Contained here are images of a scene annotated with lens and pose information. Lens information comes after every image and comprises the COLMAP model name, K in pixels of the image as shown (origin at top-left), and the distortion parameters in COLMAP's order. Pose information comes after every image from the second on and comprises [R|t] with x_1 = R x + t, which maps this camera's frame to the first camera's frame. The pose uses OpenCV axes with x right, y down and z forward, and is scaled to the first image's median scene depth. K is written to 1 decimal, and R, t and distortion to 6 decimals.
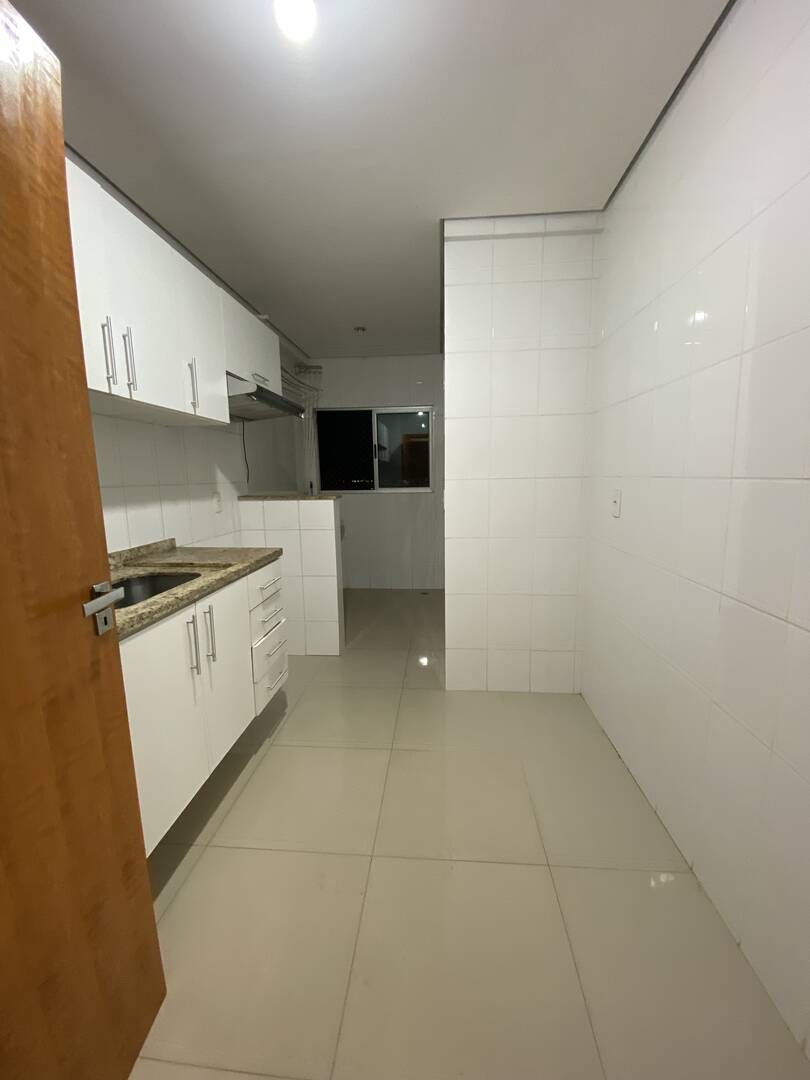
lens RADIAL K [[422.8, 0, 403.8], [0, 422.8, 540.8], [0, 0, 1]] dist [0.035336, -0.035862]
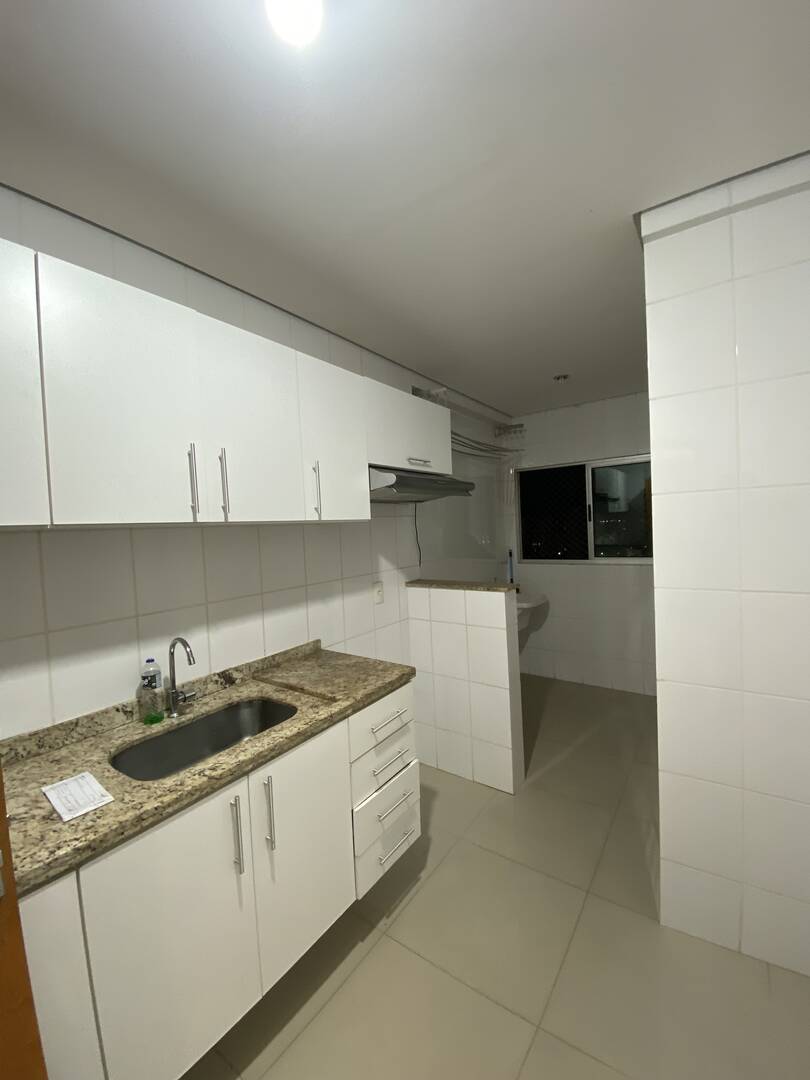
lens RADIAL K [[422.8, 0, 403.8], [0, 422.8, 540.8], [0, 0, 1]] dist [0.035336, -0.035862]
pose [[0.855181, -0.008935, -0.518253, 0.117971], [-0.045250, 0.994747, -0.091817, -0.151316], [0.516351, 0.101971, 0.850284, 0.277695]]
